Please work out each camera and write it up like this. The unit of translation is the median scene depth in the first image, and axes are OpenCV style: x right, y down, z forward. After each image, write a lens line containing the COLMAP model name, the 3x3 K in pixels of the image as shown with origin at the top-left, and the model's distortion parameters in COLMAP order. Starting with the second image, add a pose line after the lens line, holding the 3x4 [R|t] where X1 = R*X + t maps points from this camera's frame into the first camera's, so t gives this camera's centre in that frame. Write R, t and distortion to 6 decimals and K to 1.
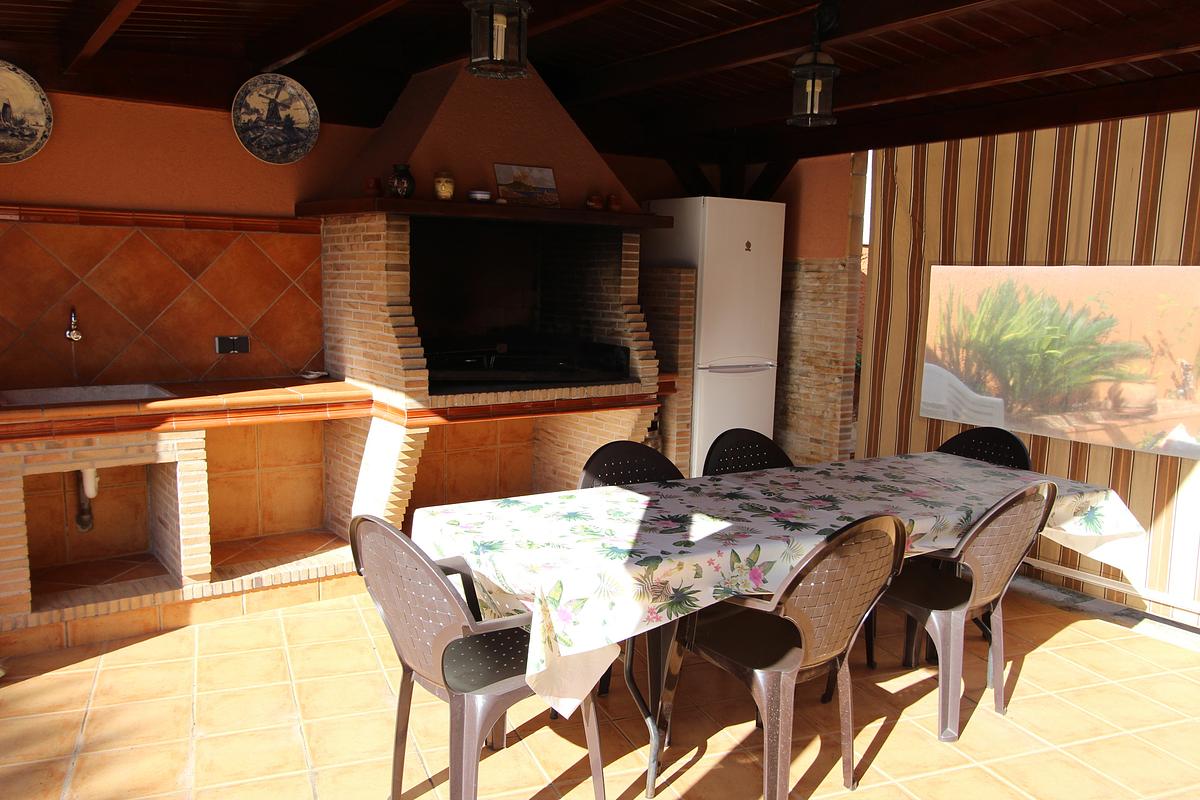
lens RADIAL K [[958.3, 0, 600.7], [0, 958.3, 416.4], [0, 0, 1]] dist [-0.017778, 0.038504]
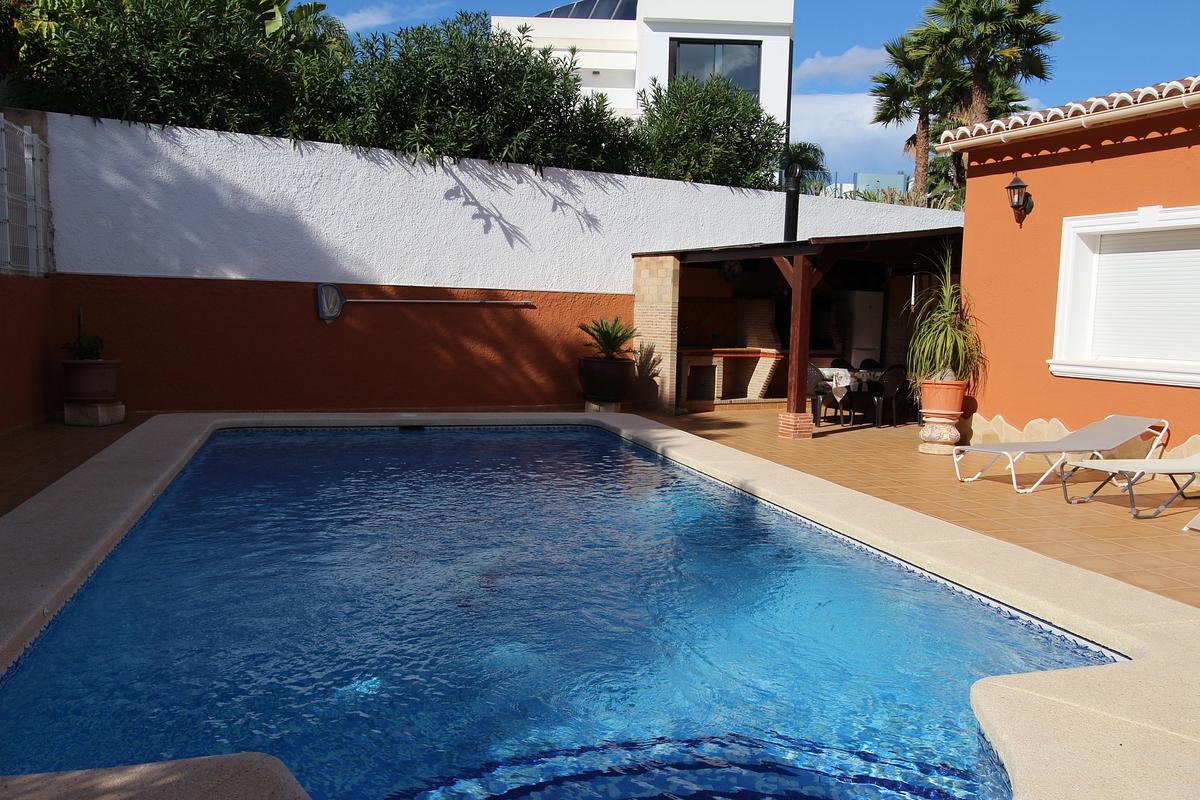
lens RADIAL K [[958.3, 0, 600.7], [0, 958.3, 416.4], [0, 0, 1]] dist [-0.017778, 0.038504]
pose [[0.994122, 0.016466, -0.107009, -0.396638], [-0.021570, 0.998675, -0.046716, 0.352954], [0.106098, 0.048749, 0.993160, -2.255572]]
